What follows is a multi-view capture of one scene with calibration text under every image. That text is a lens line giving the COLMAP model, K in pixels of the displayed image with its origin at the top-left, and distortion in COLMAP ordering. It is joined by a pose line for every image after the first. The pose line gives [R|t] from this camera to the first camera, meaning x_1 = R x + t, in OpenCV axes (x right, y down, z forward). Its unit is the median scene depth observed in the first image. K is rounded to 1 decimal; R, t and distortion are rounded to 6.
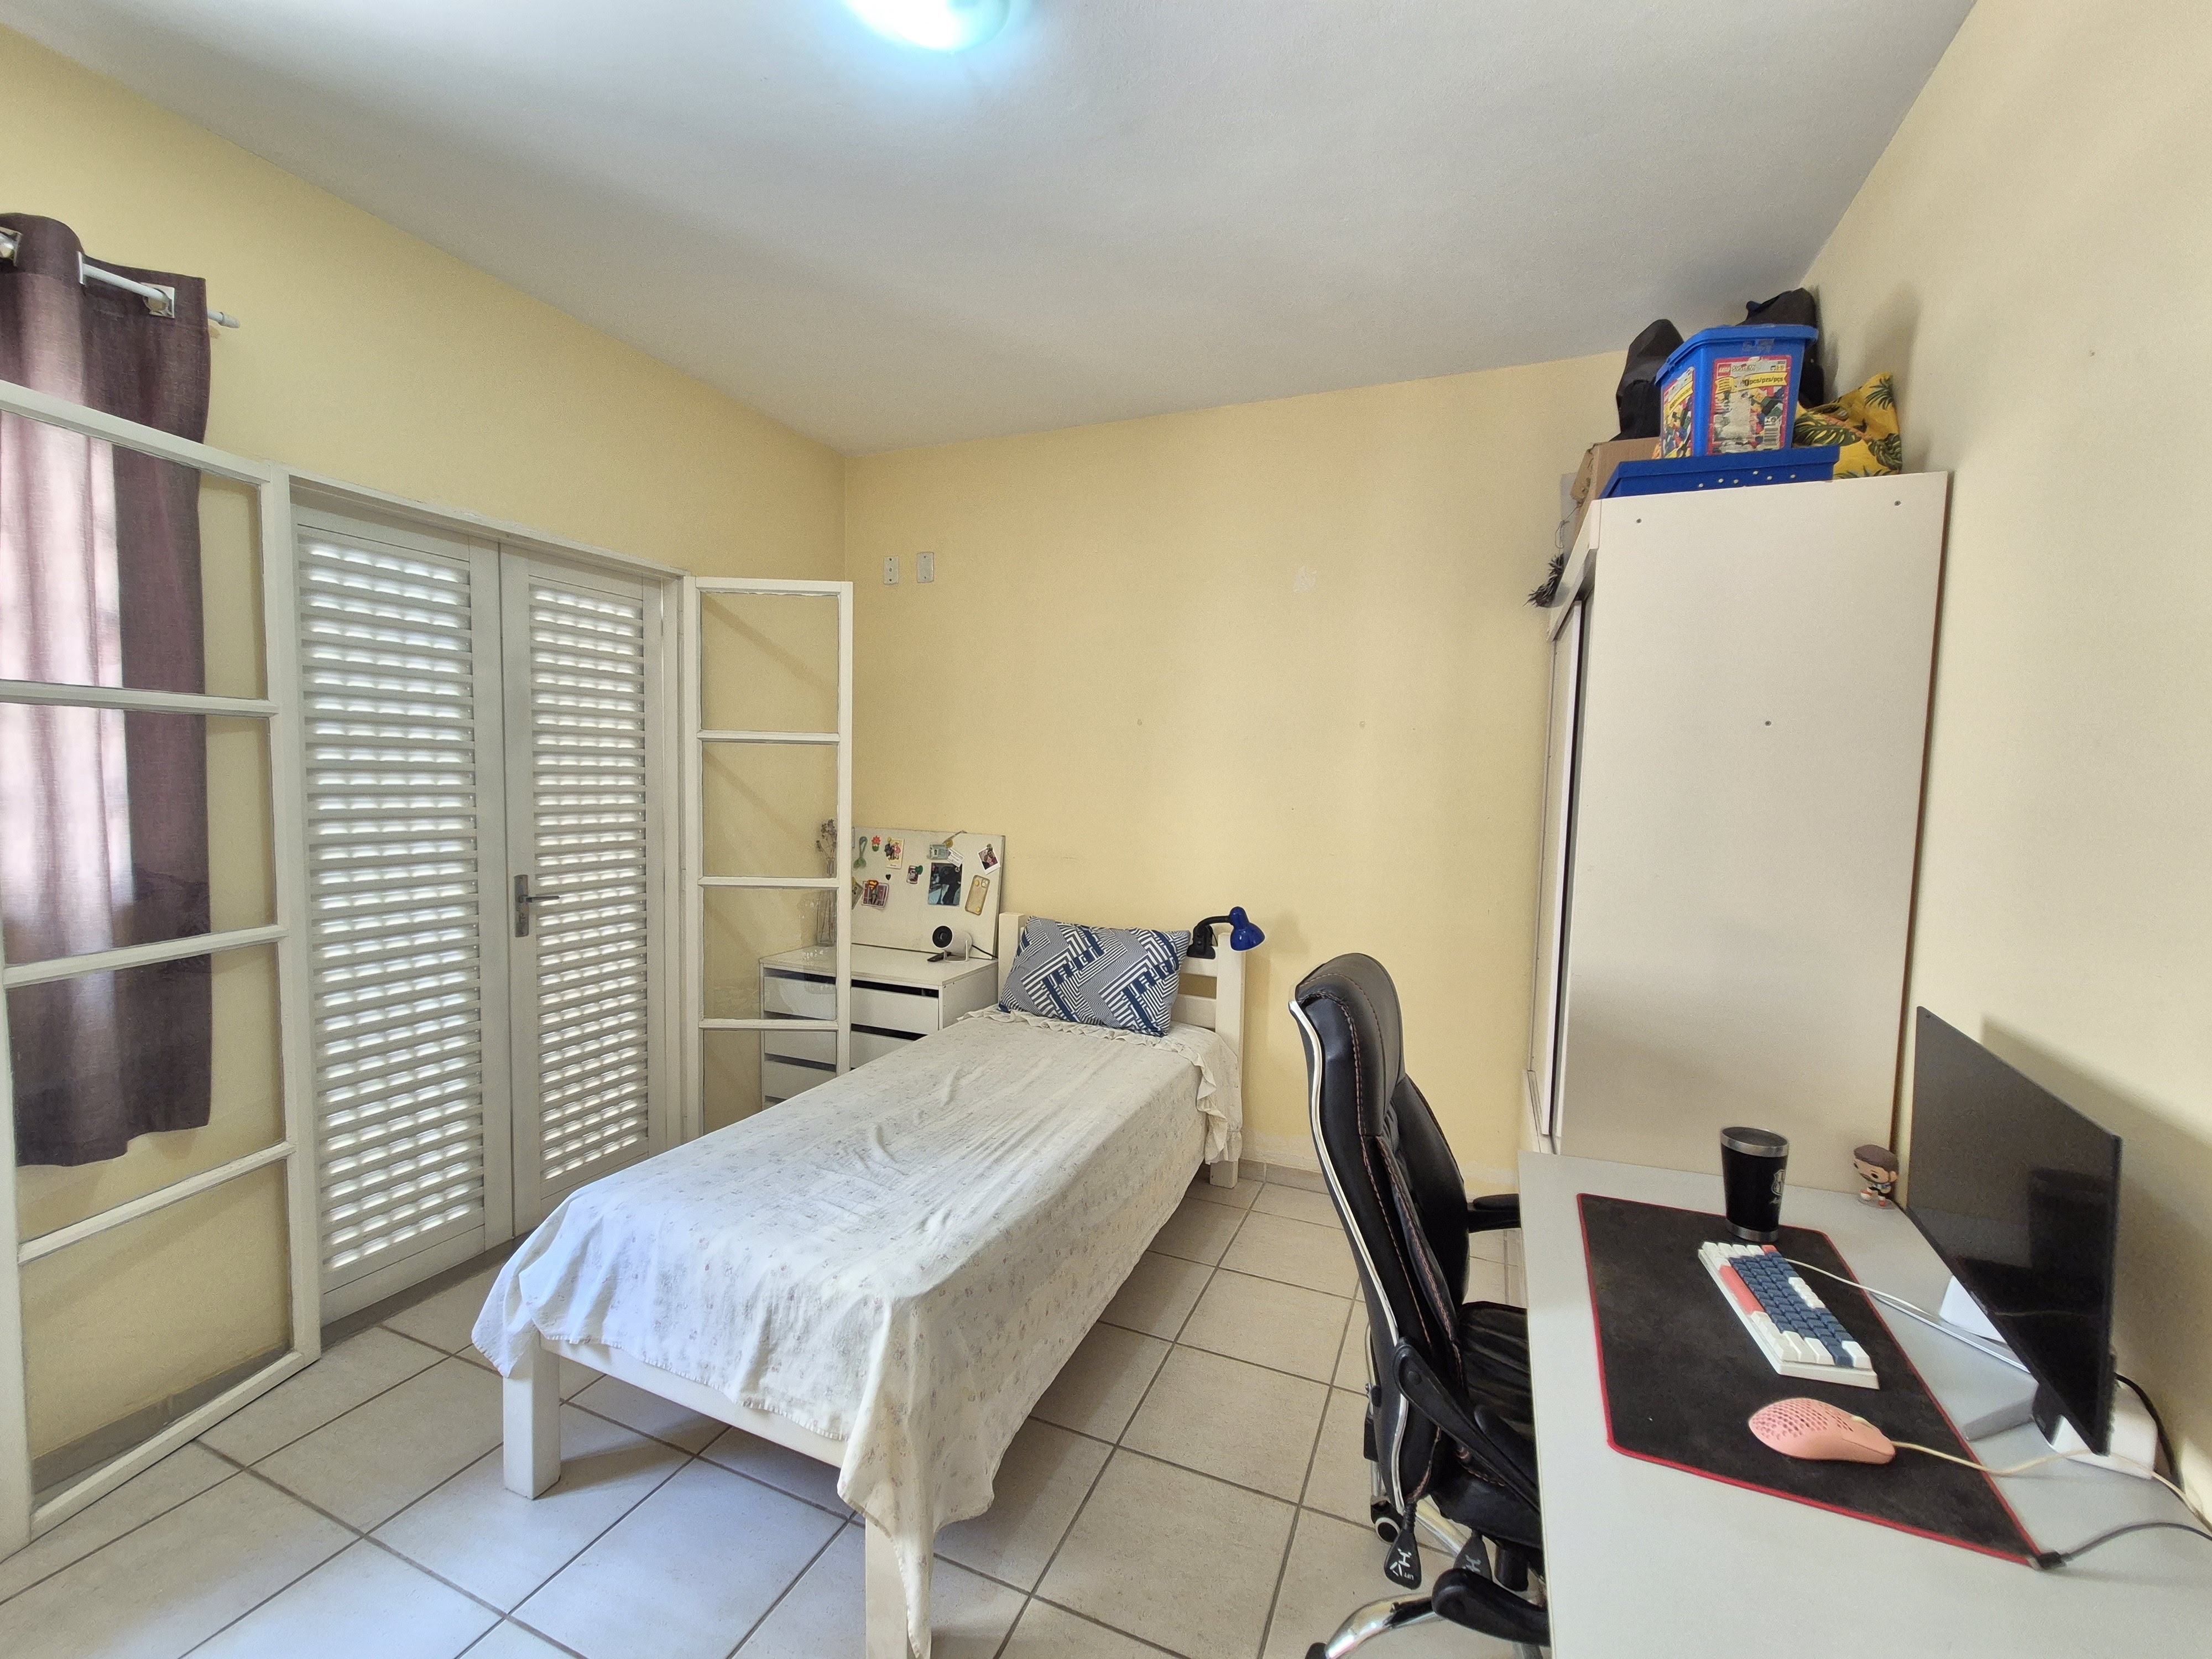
lens RADIAL K [[913.9, 0, 1104.2], [0, 913.9, 834.1], [0, 0, 1]] dist [0.003162, 0.000790]
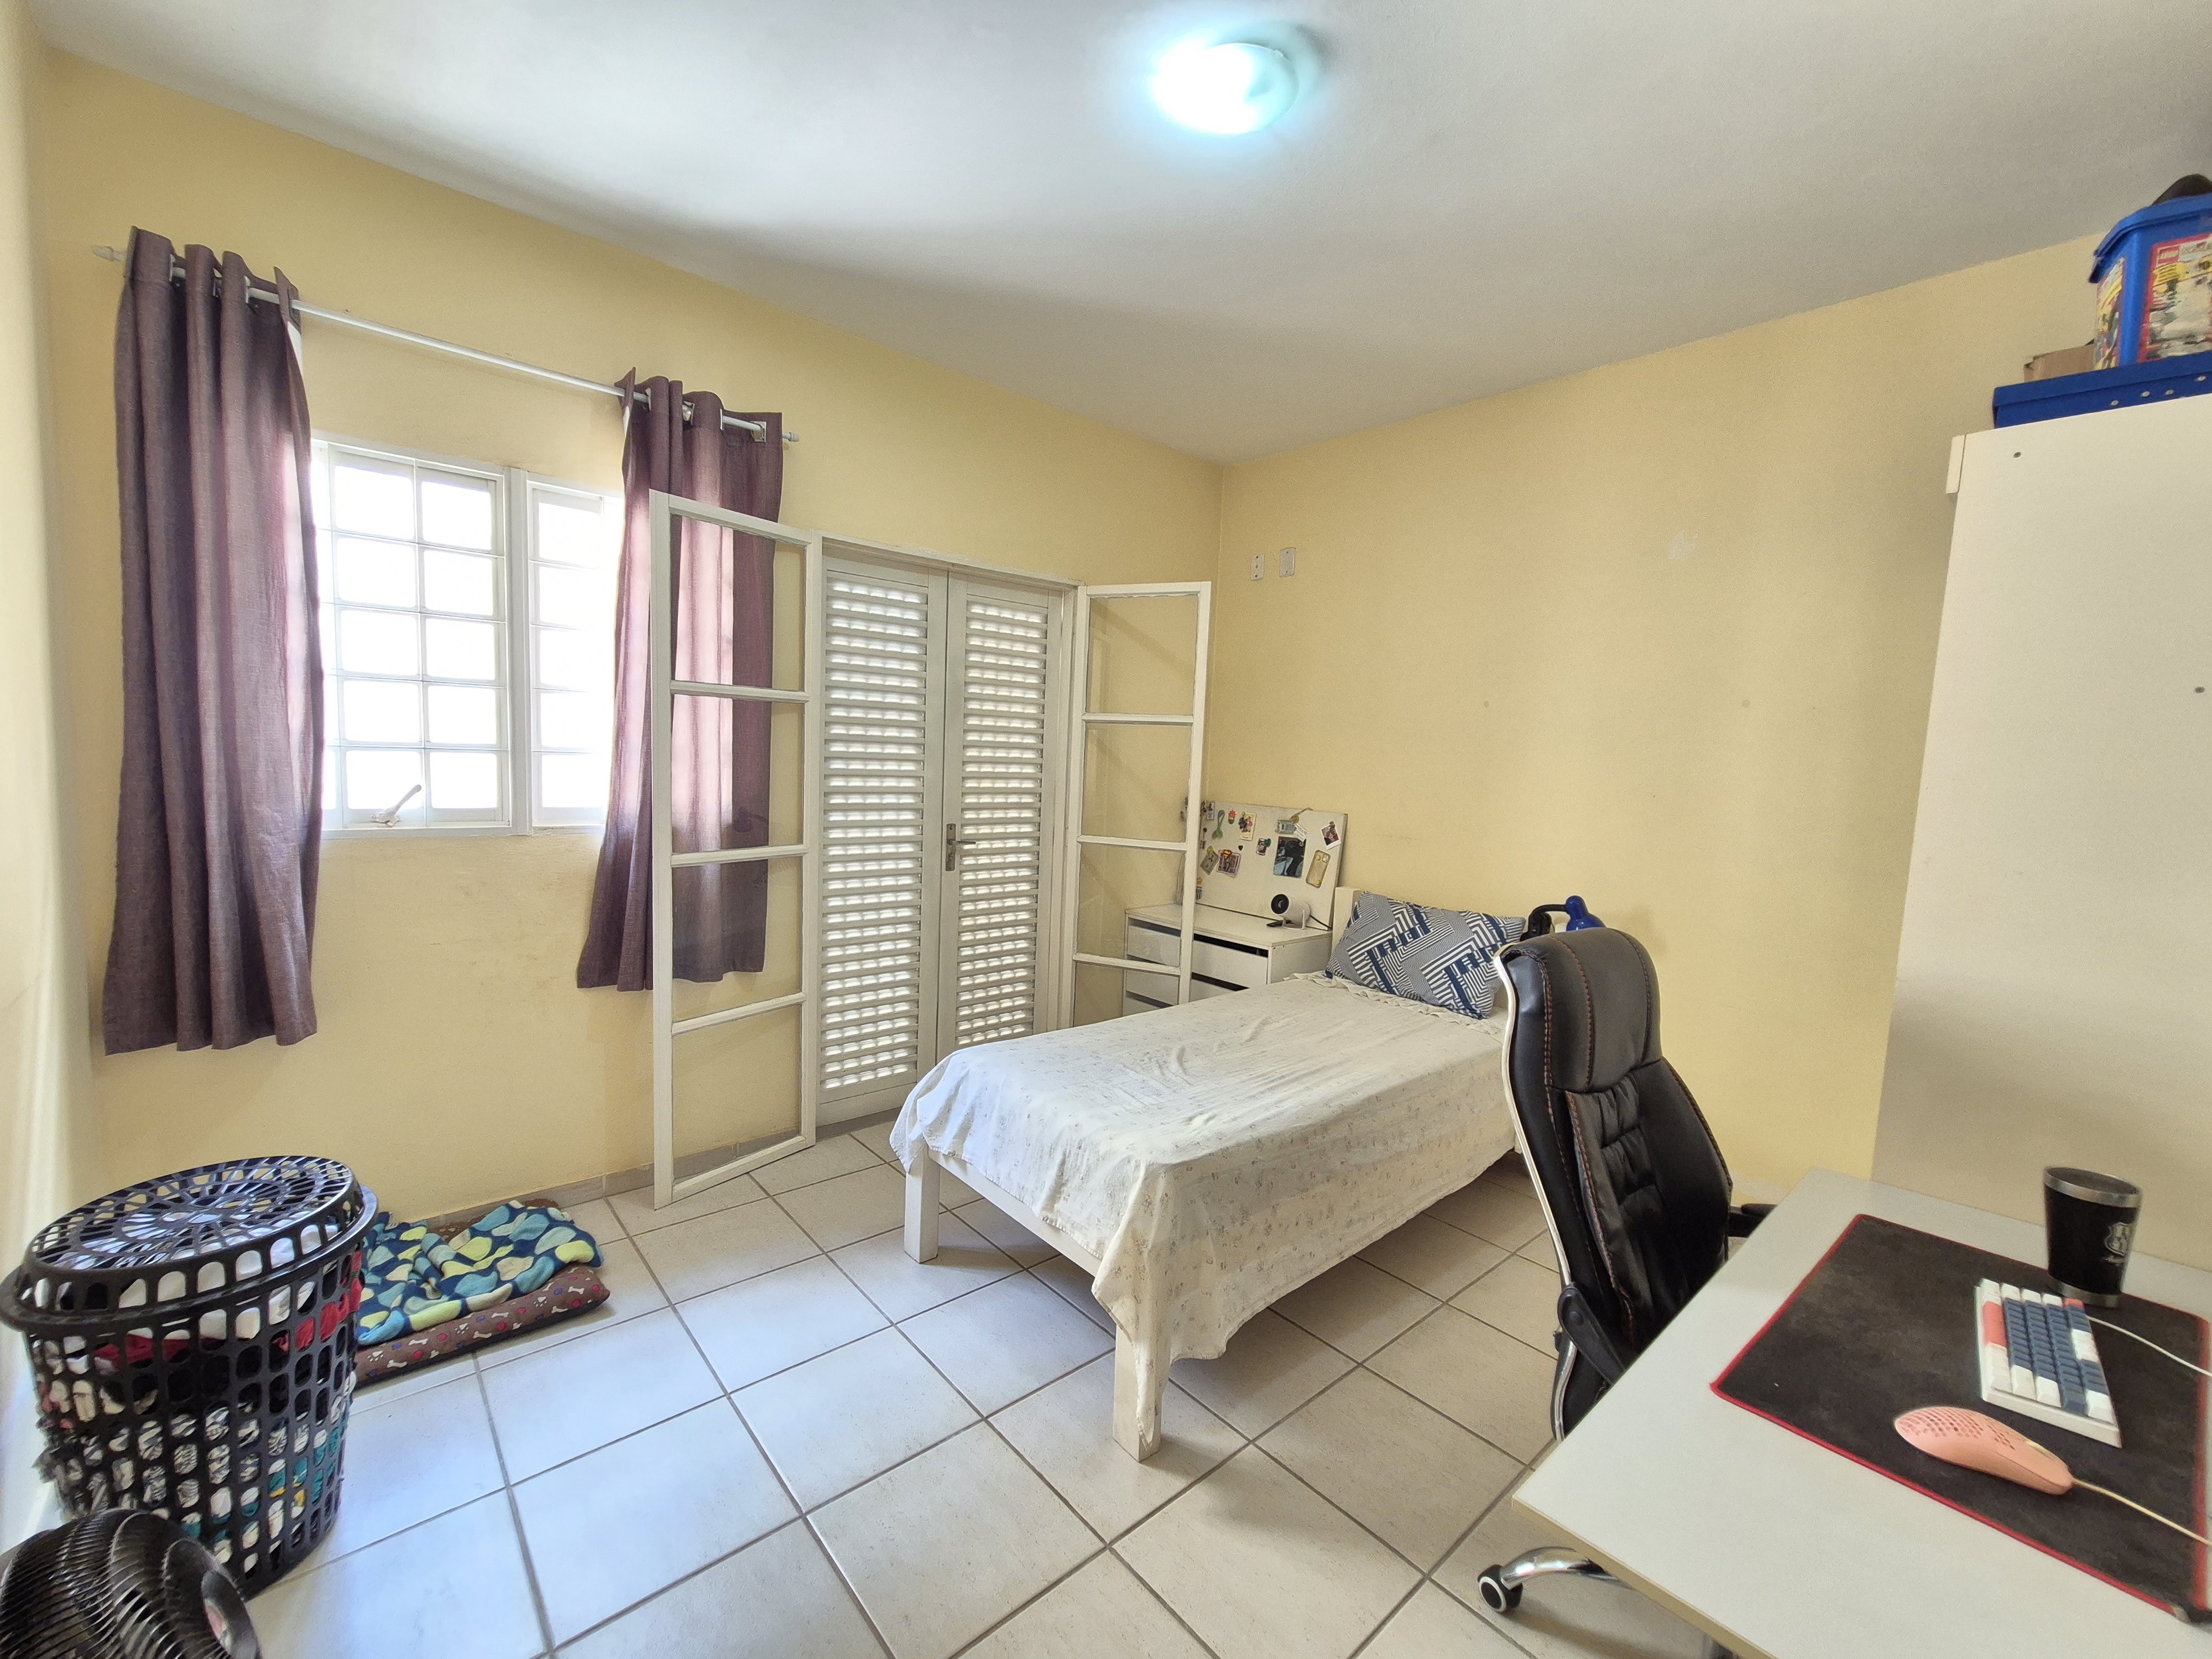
lens RADIAL K [[913.9, 0, 1105.1], [0, 913.9, 832.3], [0, 0, 1]] dist [0.003162, 0.000790]
pose [[0.899435, 0.052672, -0.433870, 0.163517], [-0.048677, 0.998608, 0.020322, 0.024727], [0.434336, 0.002841, 0.900746, -0.106604]]
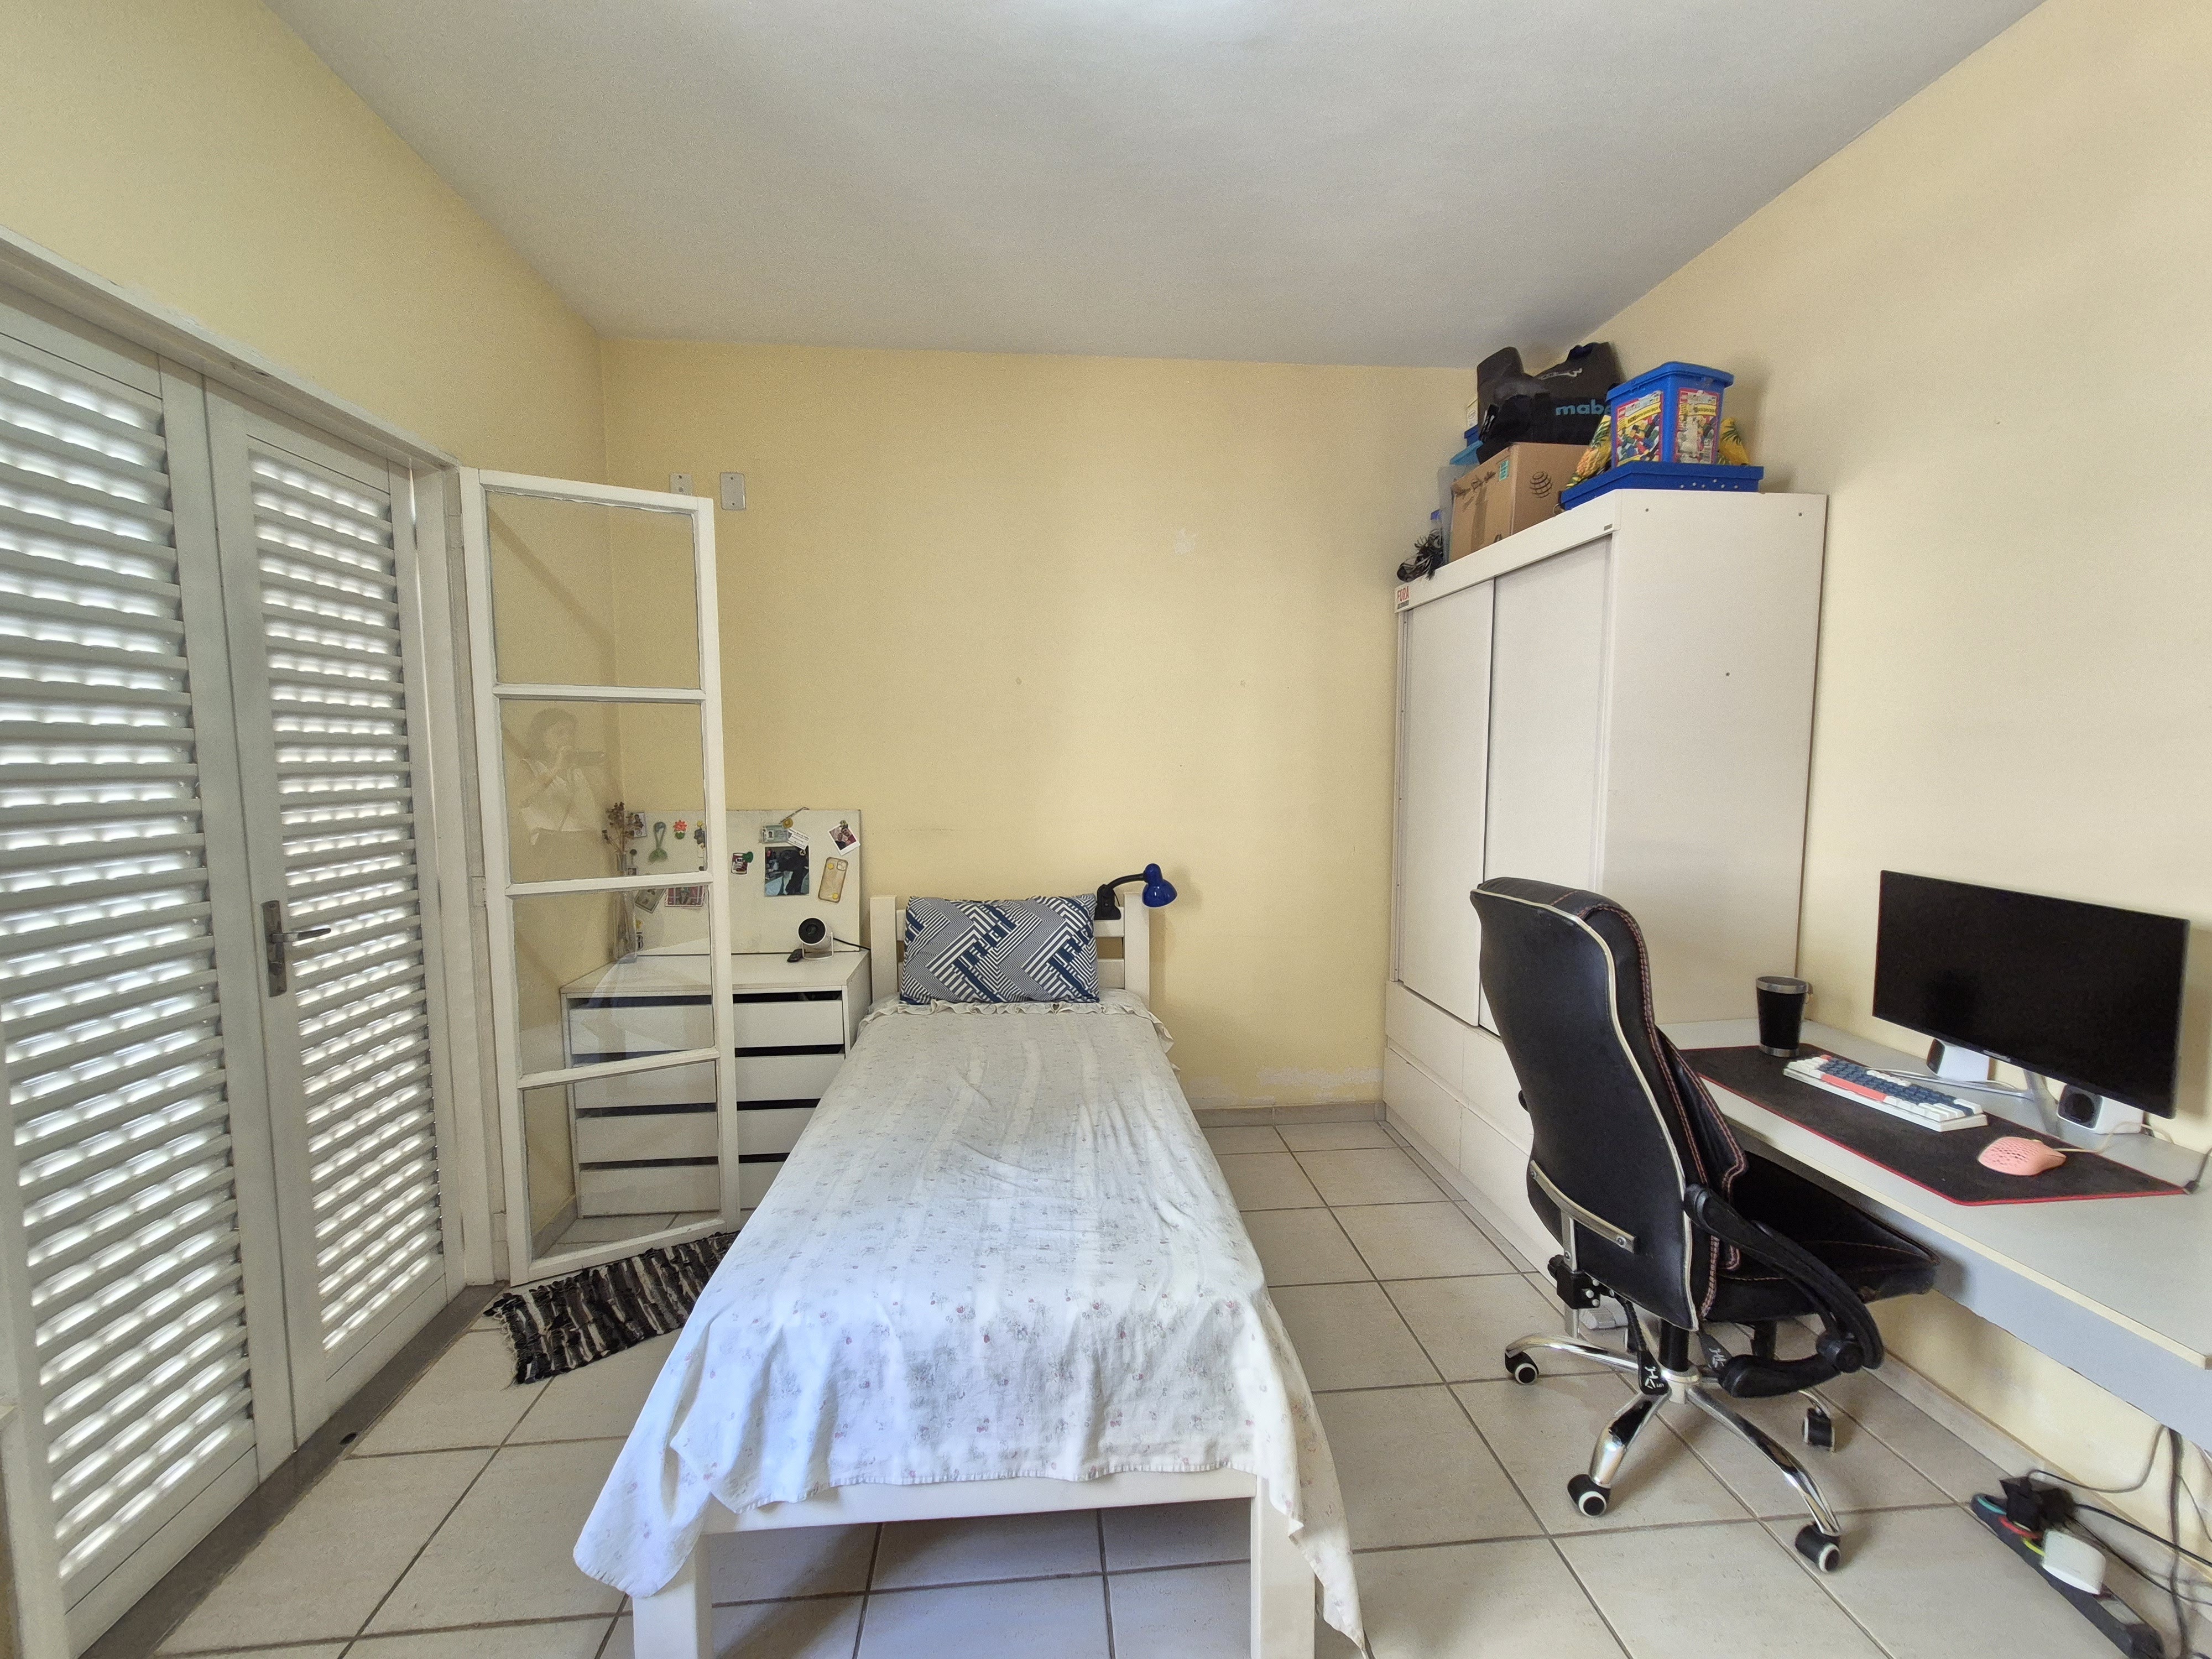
lens RADIAL K [[913.9, 0, 1111.2], [0, 913.9, 833.3], [0, 0, 1]] dist [0.003162, 0.000790]
pose [[0.881825, -0.067527, 0.466717, -0.516070], [0.055554, 0.997679, 0.039385, 0.005030], [-0.468293, -0.008803, 0.883529, 0.185143]]
